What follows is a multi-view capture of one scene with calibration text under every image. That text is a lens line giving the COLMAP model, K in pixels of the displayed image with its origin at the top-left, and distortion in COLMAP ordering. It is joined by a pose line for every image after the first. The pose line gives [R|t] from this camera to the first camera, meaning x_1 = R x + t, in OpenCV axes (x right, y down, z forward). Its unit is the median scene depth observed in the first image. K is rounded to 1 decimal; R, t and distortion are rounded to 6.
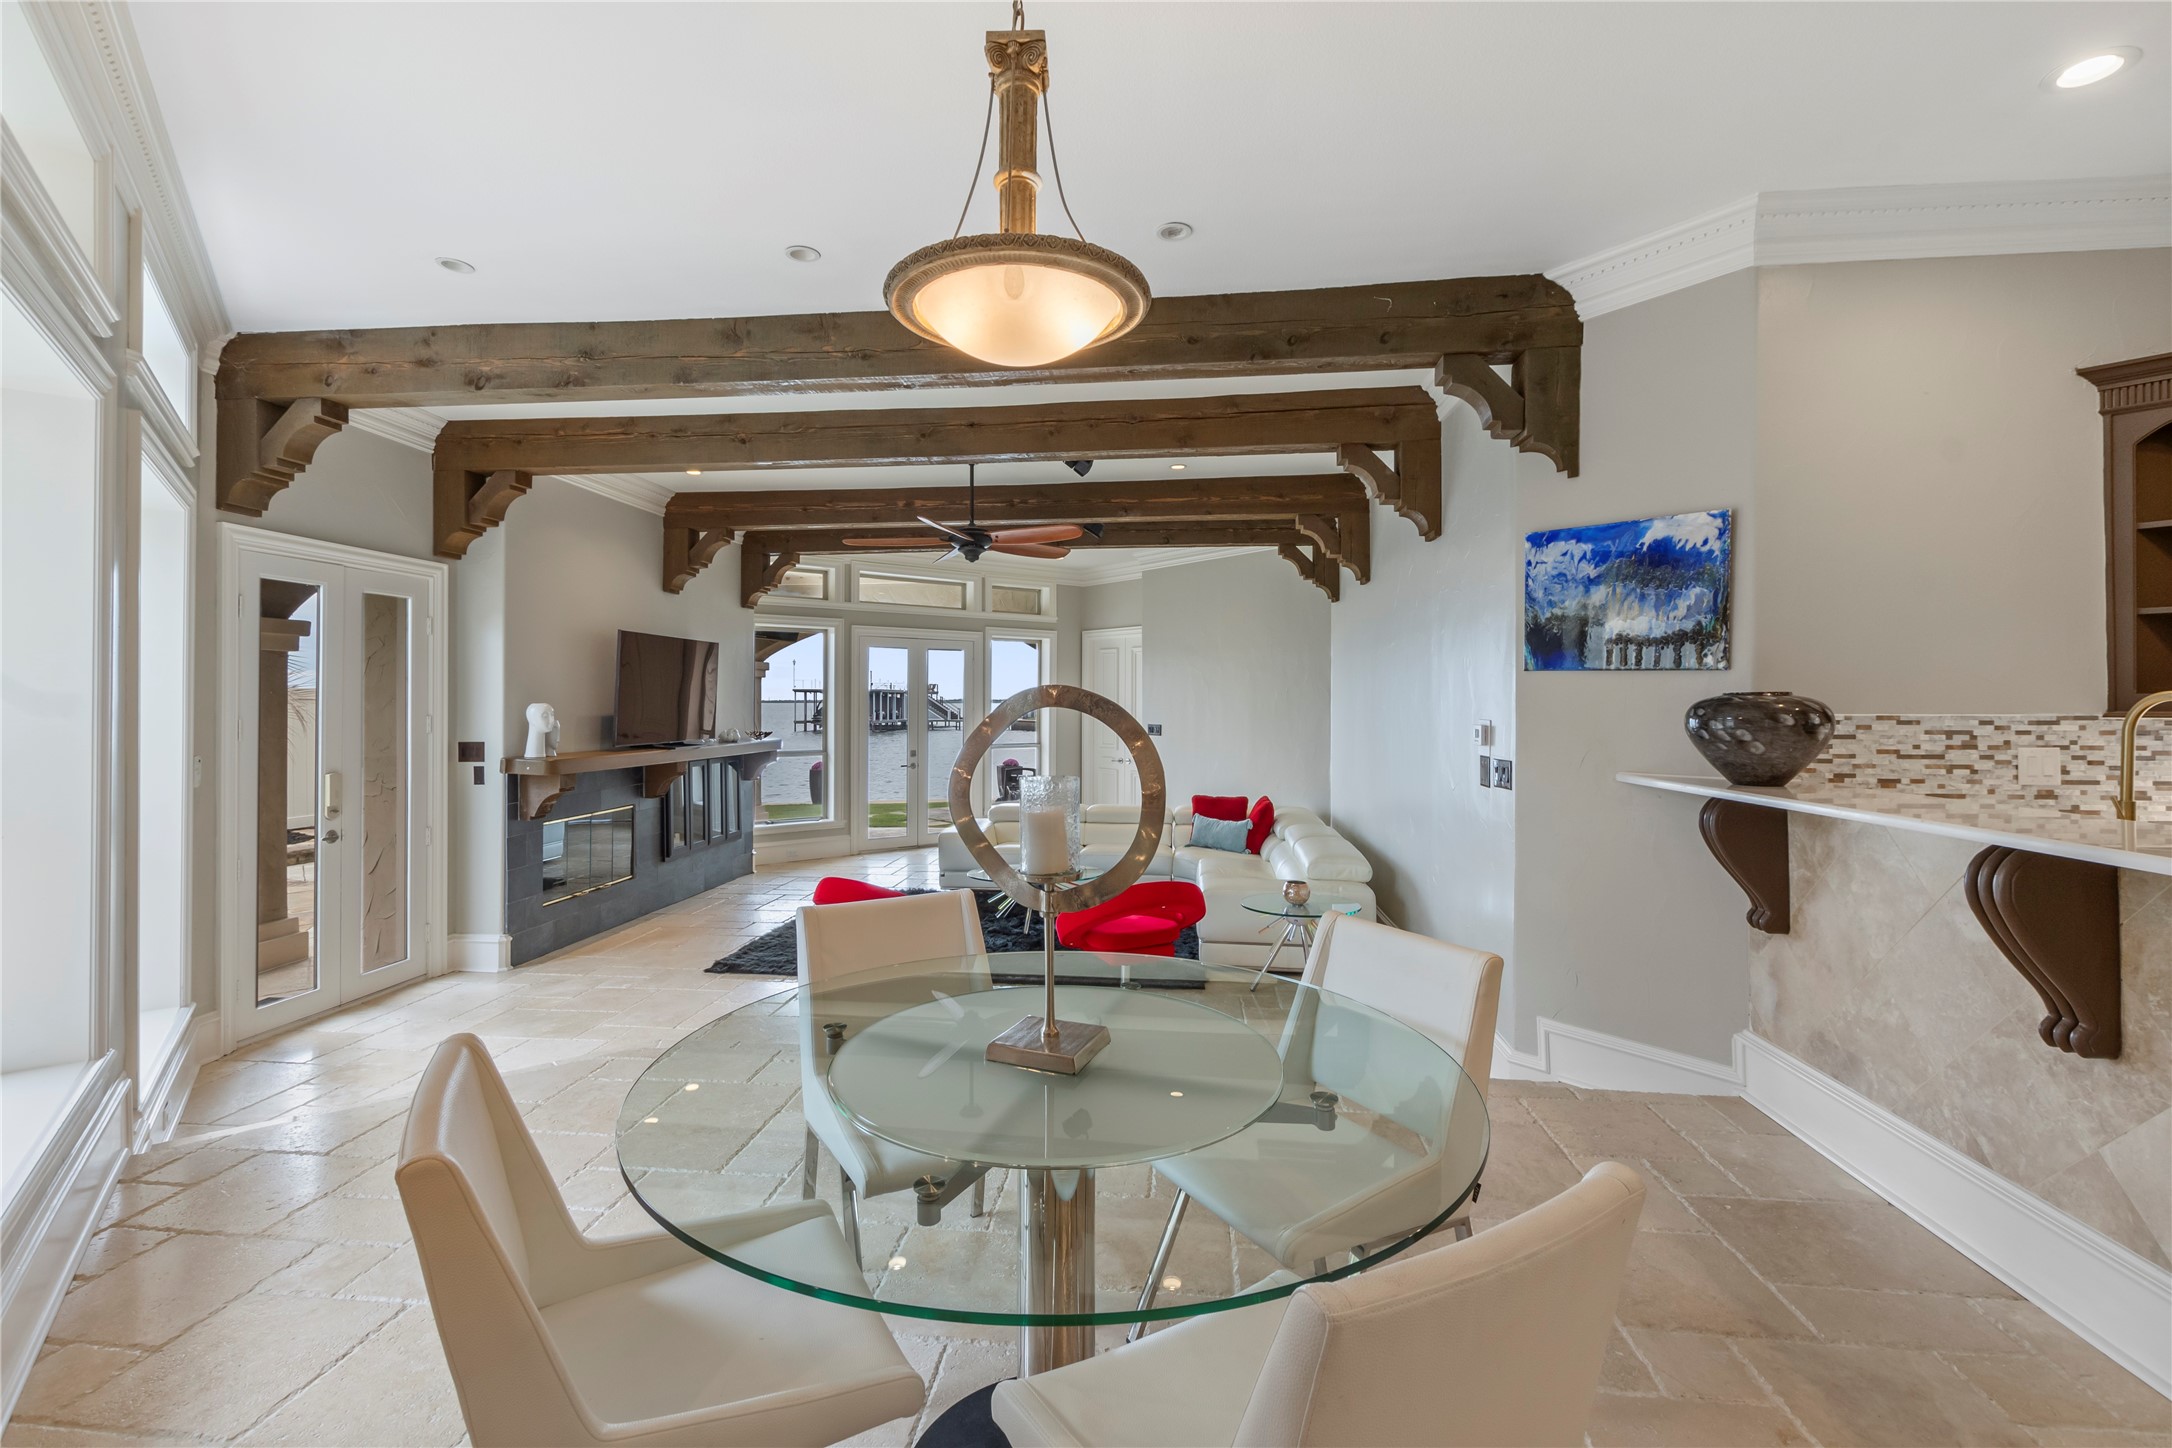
lens RADIAL K [[944.4, 0, 1074.7], [0, 944.4, 713.3], [0, 0, 1]] dist [0.011085, -0.007038]
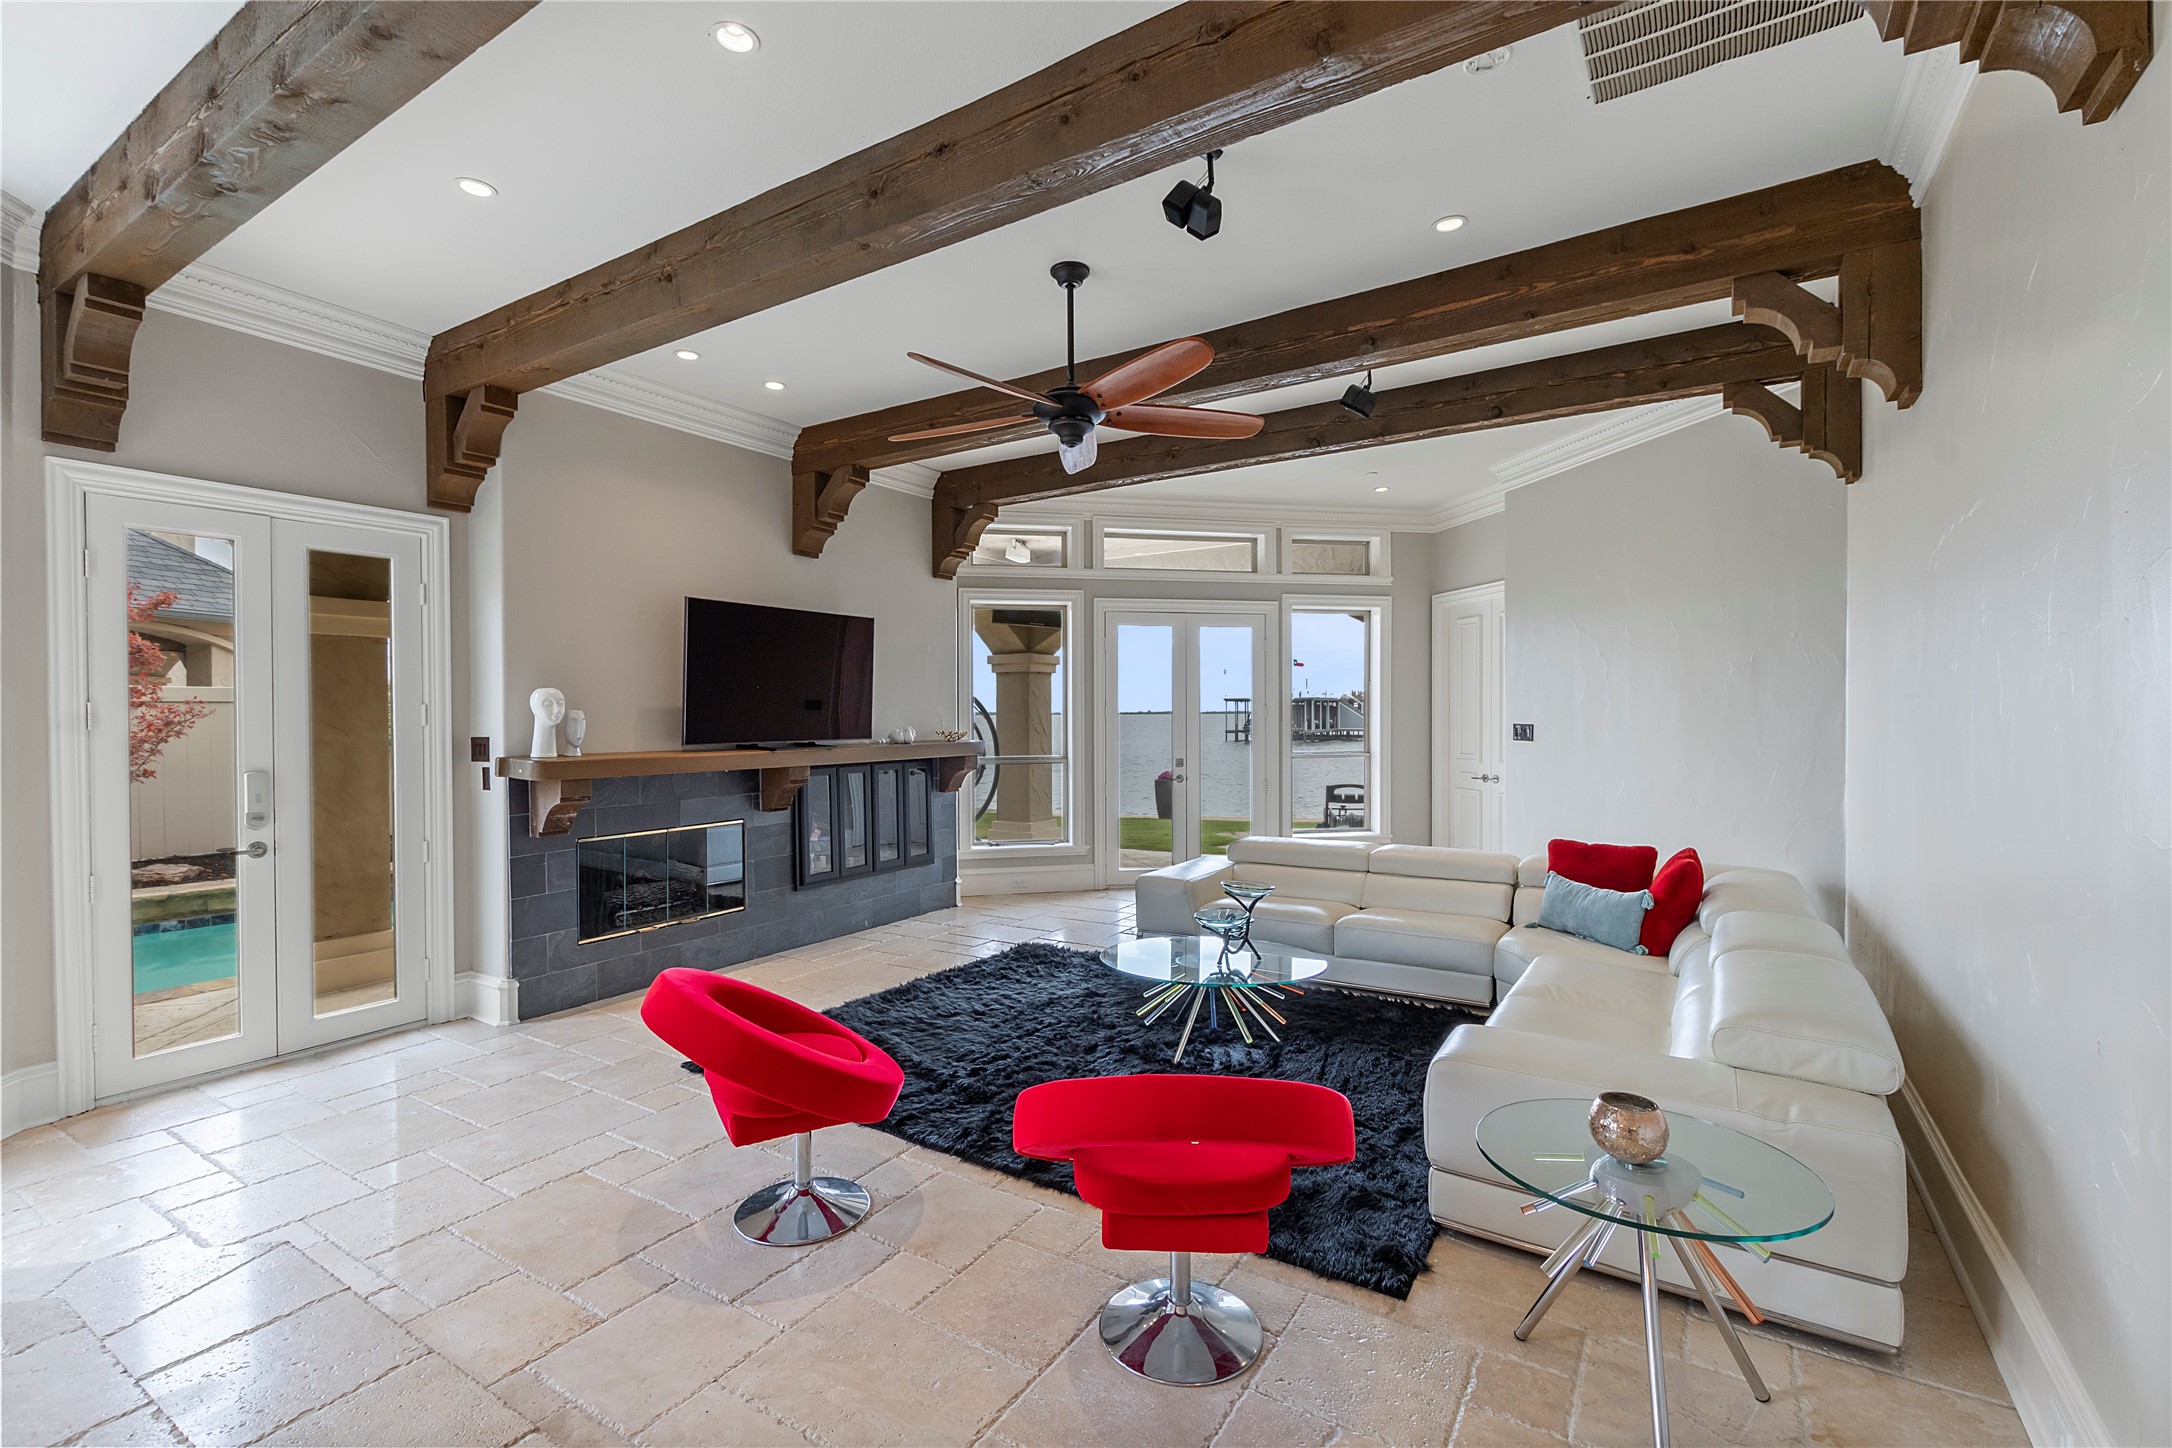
lens RADIAL K [[956.1, 0, 1082.2], [0, 956.1, 734.3], [0, 0, 1]] dist [0.009857, -0.000353]
pose [[0.897791, 0.002748, -0.440414, 0.134832], [0.002121, 0.999942, 0.010563, 0.014750], [0.440417, -0.010418, 0.897733, 0.355462]]
